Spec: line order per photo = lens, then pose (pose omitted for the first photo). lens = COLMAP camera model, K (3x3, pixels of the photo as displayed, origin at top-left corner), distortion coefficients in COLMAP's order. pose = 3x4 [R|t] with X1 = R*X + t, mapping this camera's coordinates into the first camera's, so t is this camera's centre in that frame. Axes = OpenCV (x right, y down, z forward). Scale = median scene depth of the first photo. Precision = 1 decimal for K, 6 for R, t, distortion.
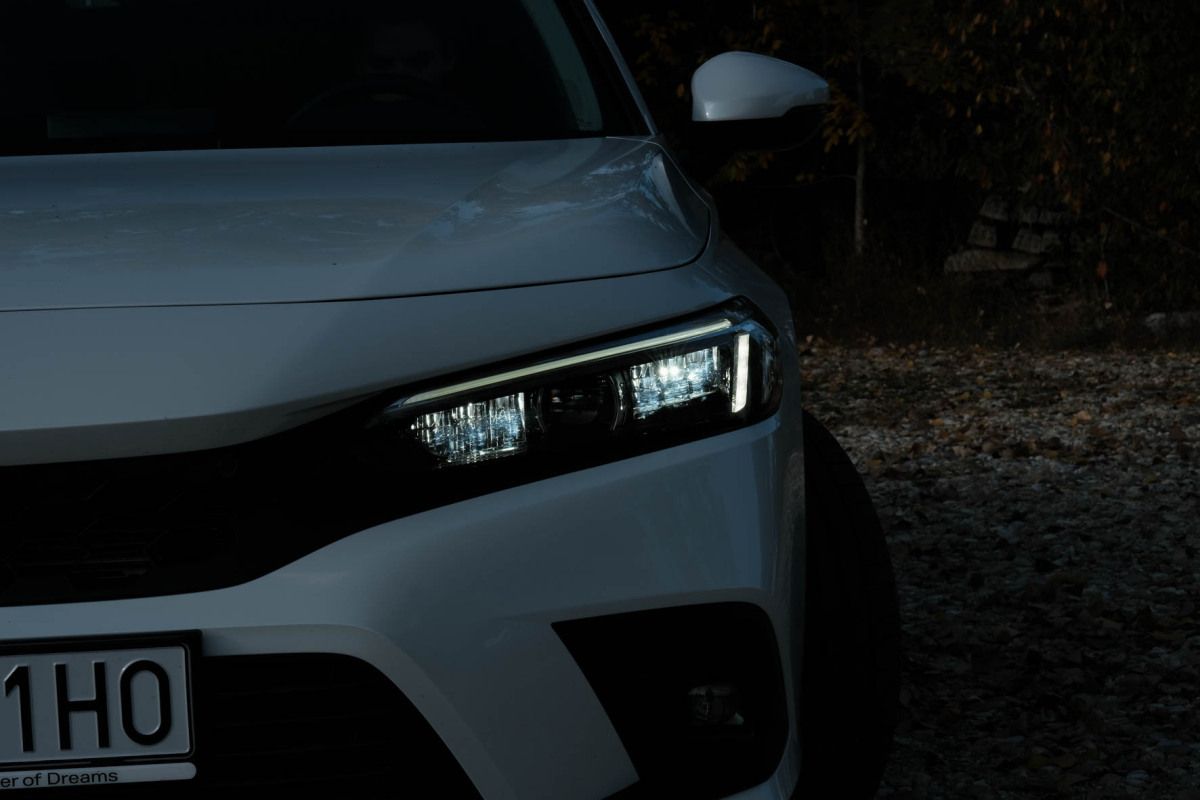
lens RADIAL K [[2734.0, 0, 585.8], [0, 2734.0, 393.7], [0, 0, 1]] dist [0.089038, 0.000000]
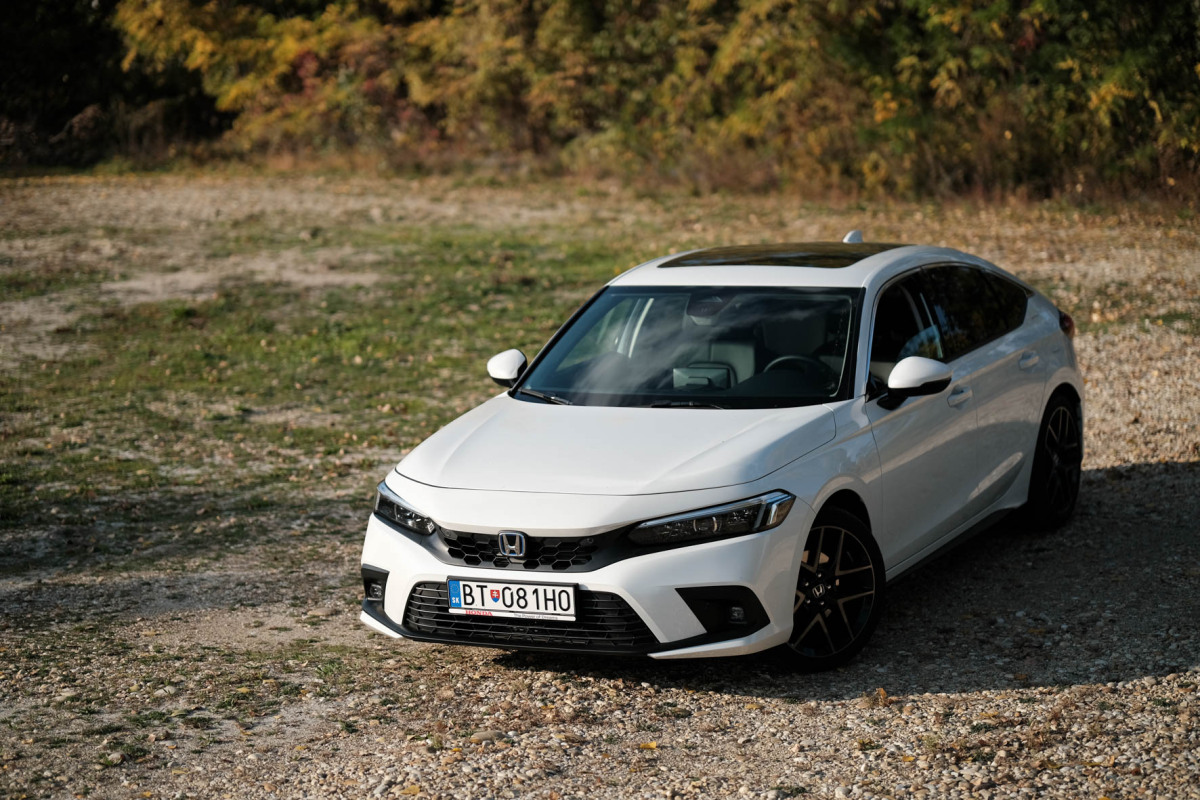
lens RADIAL K [[2734.0, 0, 607.4], [0, 2734.0, 393.5], [0, 0, 1]] dist [0.089038, 0.000000]
pose [[0.886443, 0.062404, -0.458611, 1.654566], [-0.028952, 0.996405, 0.079621, -0.490165], [0.461931, -0.057302, 0.885063, -2.387641]]
